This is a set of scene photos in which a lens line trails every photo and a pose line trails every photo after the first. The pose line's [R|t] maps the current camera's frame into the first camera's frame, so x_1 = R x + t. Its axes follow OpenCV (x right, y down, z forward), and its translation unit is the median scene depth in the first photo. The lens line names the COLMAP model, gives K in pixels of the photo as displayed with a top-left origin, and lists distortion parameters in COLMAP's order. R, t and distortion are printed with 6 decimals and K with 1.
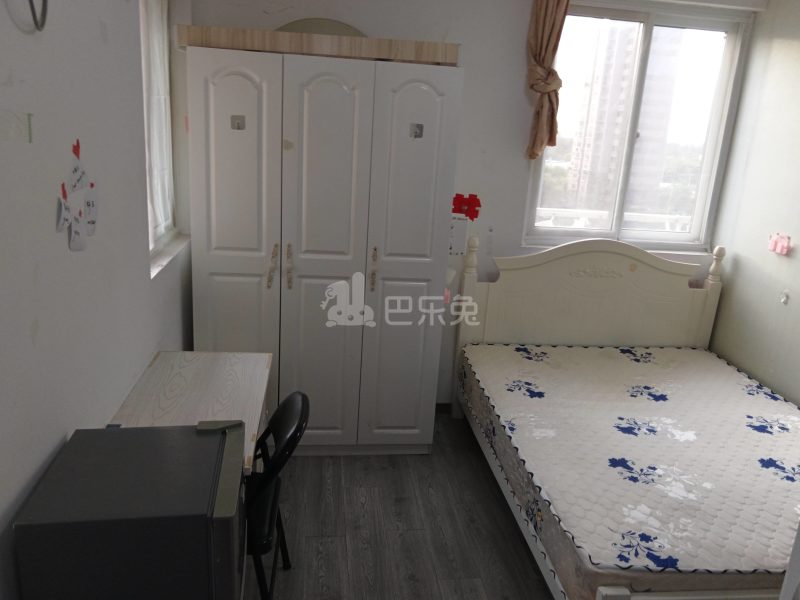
lens RADIAL K [[642.3, 0, 397.9], [0, 642.3, 304.4], [0, 0, 1]] dist [-0.007198, -0.009161]
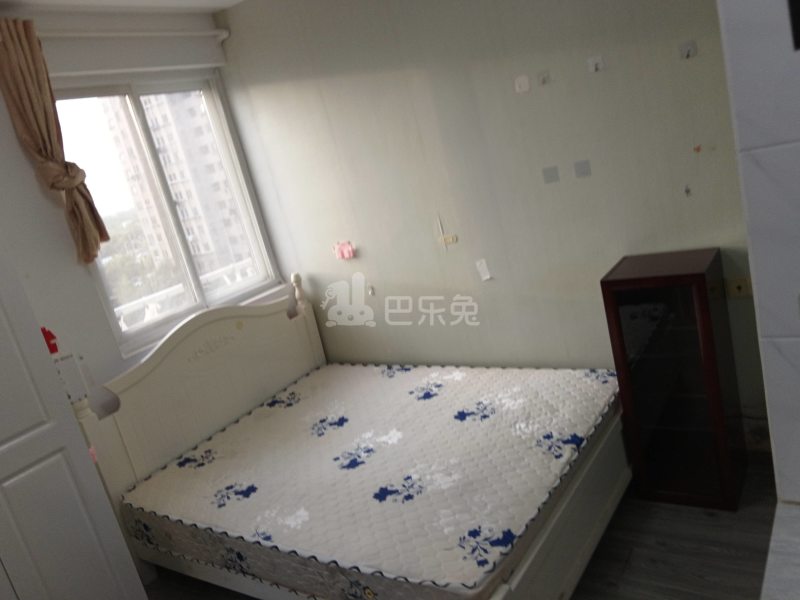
lens RADIAL K [[632.5, 0, 418.2], [0, 632.5, 293.5], [0, 0, 1]] dist [0.003696, -0.002676]
pose [[0.608701, -0.388481, 0.691785, -0.138620], [0.466093, 0.880696, 0.084451, -0.064333], [-0.642060, 0.271030, 0.717149, 0.138334]]
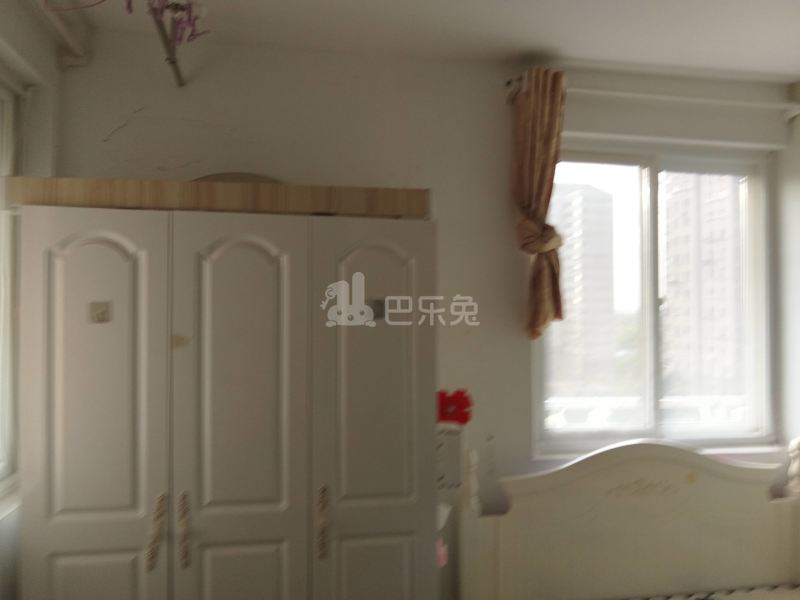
lens RADIAL K [[658.7, 0, 400.0], [0, 658.7, 300.0], [0, 0, 1]] dist [0.010787, -0.013111]
pose [[0.996465, -0.058367, 0.060426, 0.011924], [0.073421, 0.954607, -0.288678, -0.067579], [-0.040834, 0.292094, 0.955517, 0.294236]]
